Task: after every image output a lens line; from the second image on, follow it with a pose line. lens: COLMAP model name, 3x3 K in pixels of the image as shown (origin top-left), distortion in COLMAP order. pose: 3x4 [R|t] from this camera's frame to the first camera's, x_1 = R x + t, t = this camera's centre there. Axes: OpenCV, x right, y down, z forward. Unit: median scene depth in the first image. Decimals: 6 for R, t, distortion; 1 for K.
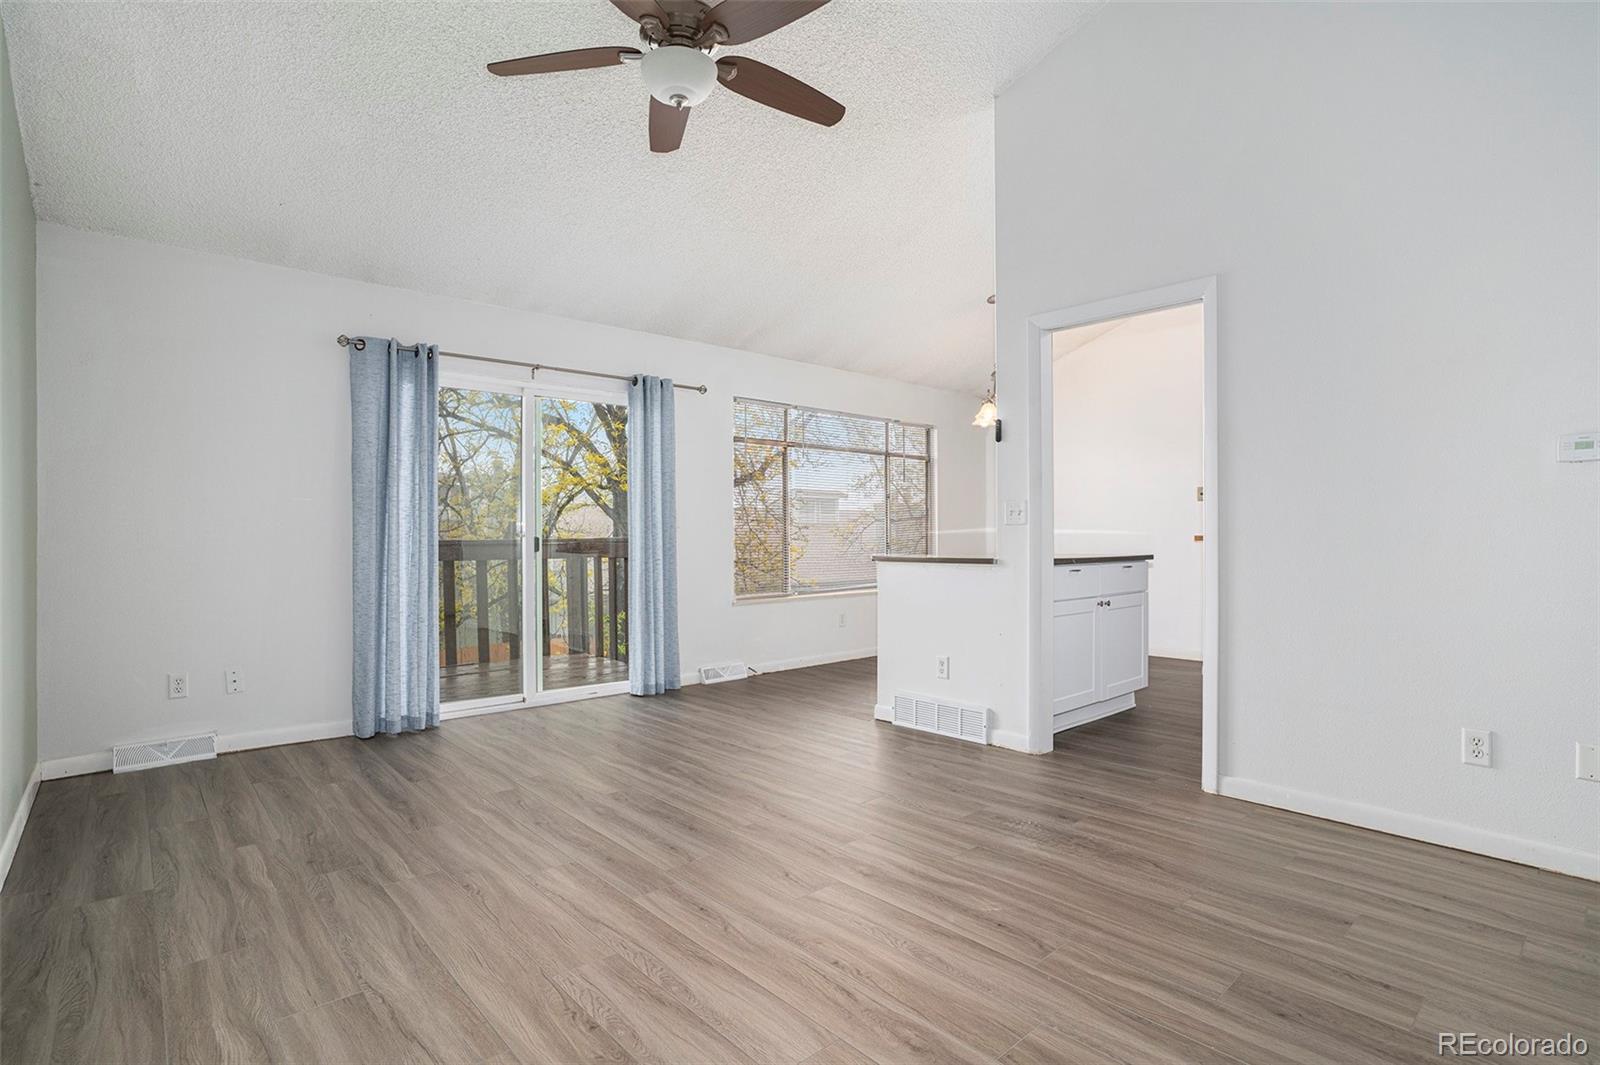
lens RADIAL K [[779.8, 0, 823.1], [0, 779.8, 532.1], [0, 0, 1]] dist [-0.073956, 0.032059]
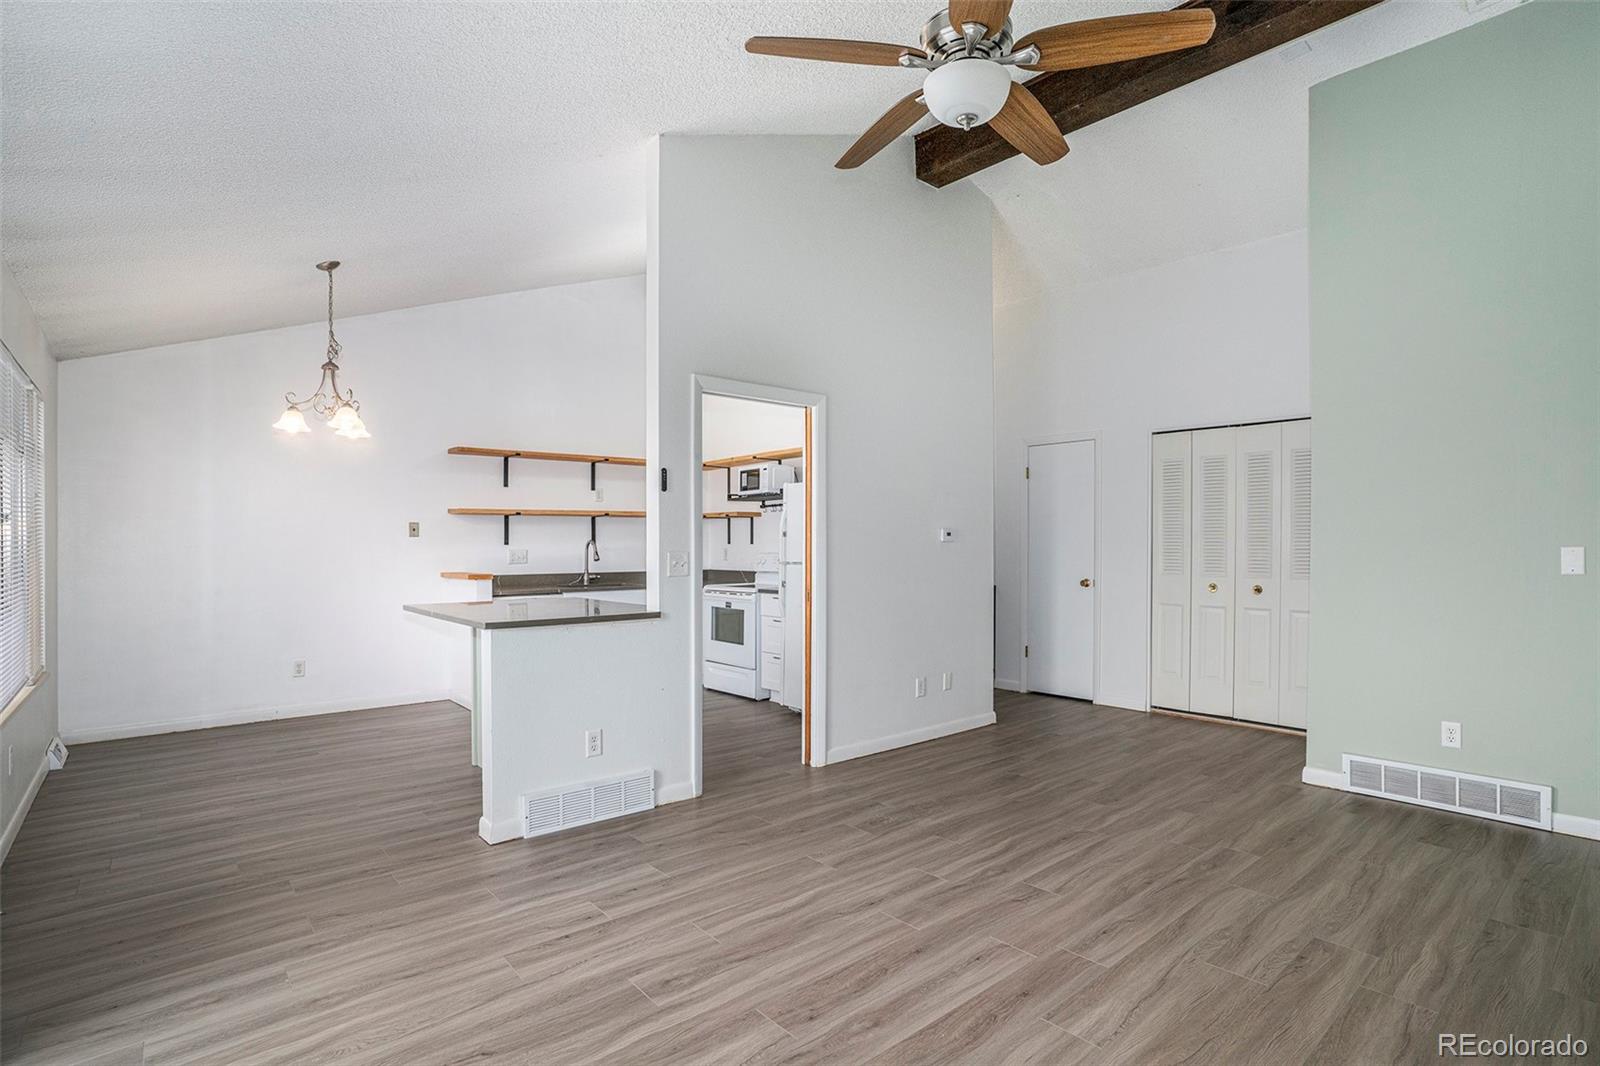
lens RADIAL K [[772.1, 0, 806.5], [0, 772.1, 549.7], [0, 0, 1]] dist [-0.032709, 0.007732]
pose [[0.042716, 0.005425, 0.999073, -0.940668], [-0.004133, 0.999978, -0.005253, -0.050647], [-0.999079, -0.003905, 0.042738, 0.998847]]
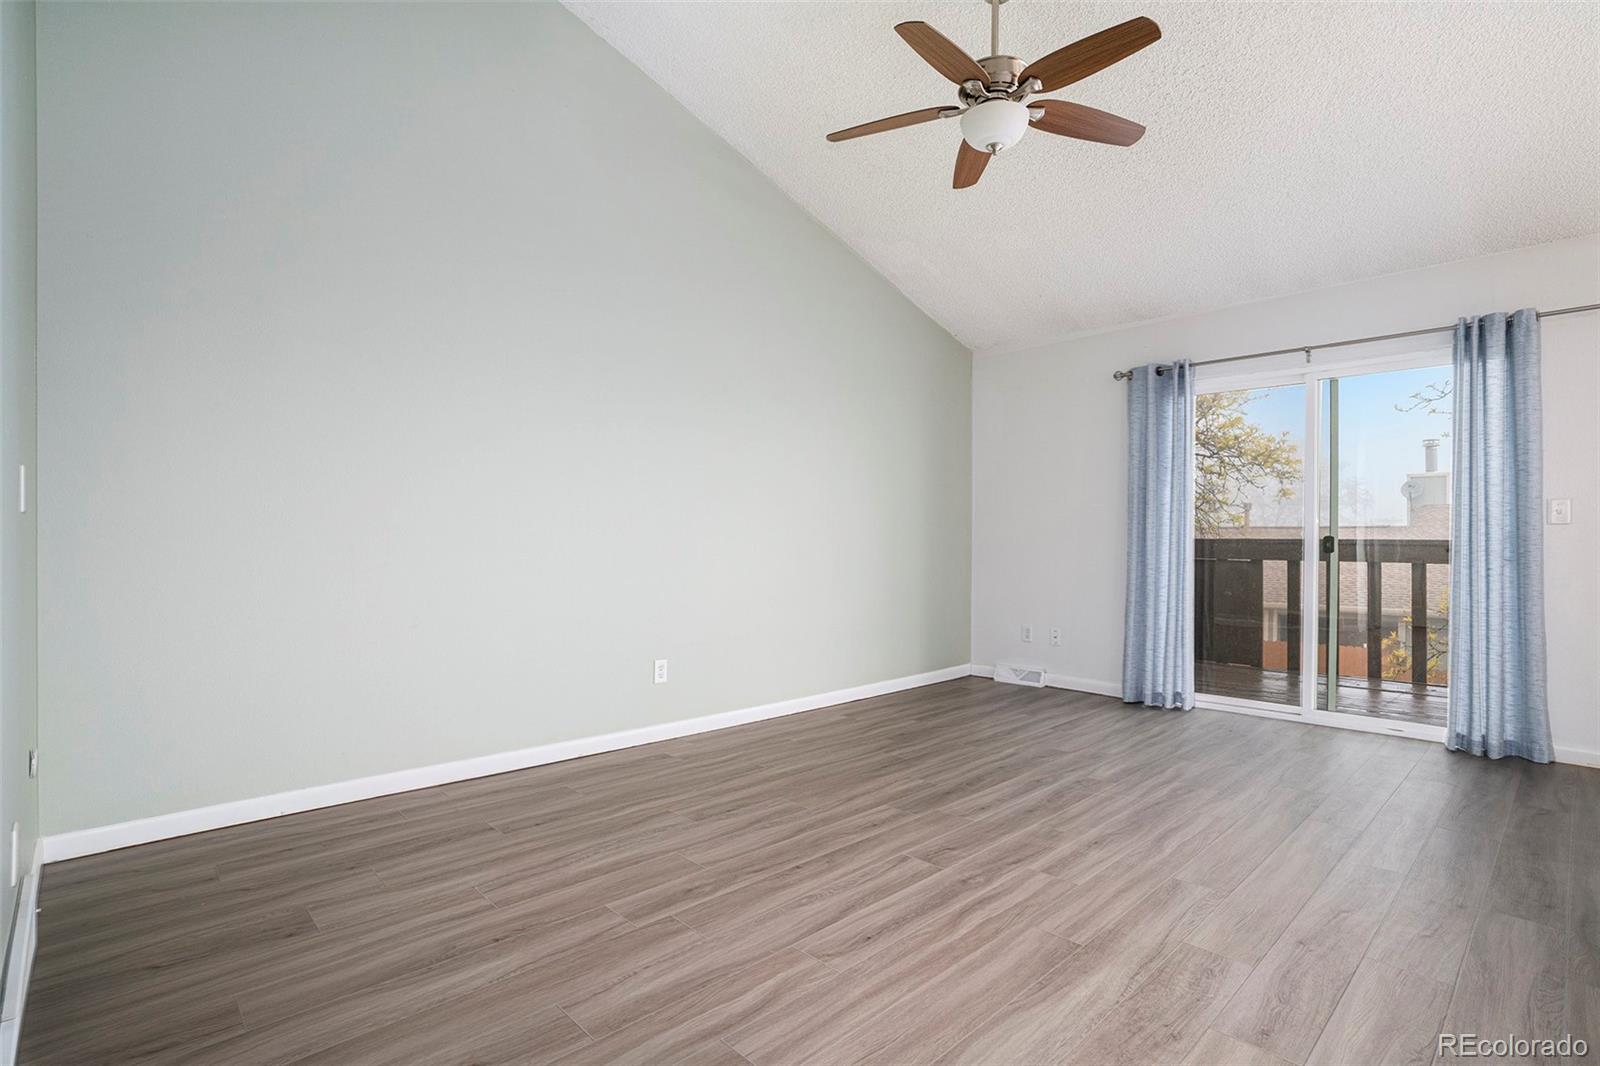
lens RADIAL K [[794.8, 0, 800.0], [0, 794.8, 533.0], [0, 0, 1]] dist [-0.070136, 0.035030]
pose [[0.014444, 0.003795, -0.999888, 0.831148], [0.000162, 0.999993, 0.003798, -0.002981], [0.999896, -0.000217, 0.014443, 0.610785]]
